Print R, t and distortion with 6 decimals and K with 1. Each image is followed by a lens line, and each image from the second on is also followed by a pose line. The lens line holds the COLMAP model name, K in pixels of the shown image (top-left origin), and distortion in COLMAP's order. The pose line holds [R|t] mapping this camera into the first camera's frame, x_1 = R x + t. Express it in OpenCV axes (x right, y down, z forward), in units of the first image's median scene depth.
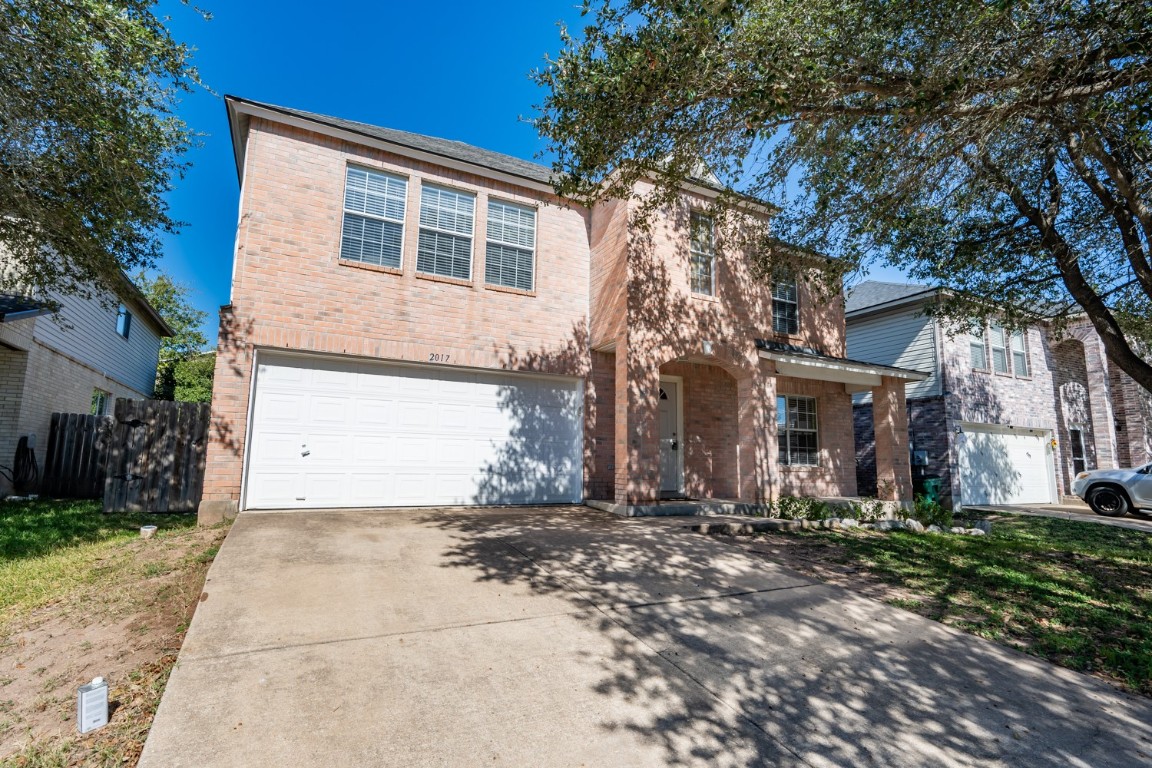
lens RADIAL K [[555.0, 0, 588.7], [0, 555.0, 388.1], [0, 0, 1]] dist [0.002064, -0.001346]
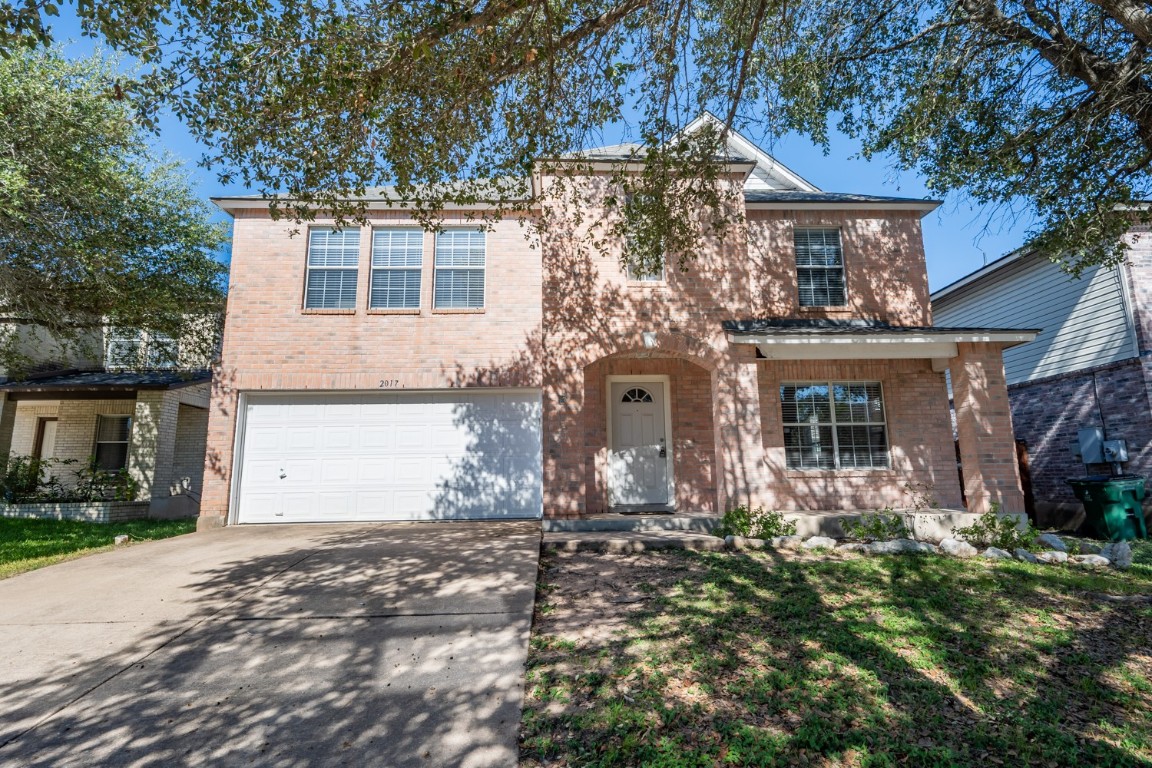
lens RADIAL K [[555.0, 0, 579.1], [0, 555.0, 387.0], [0, 0, 1]] dist [0.002064, -0.001346]
pose [[0.903371, -0.102075, -0.416536, 0.496838], [0.088857, 0.994735, -0.051056, 0.039355], [0.419554, 0.009110, 0.907684, 0.160307]]
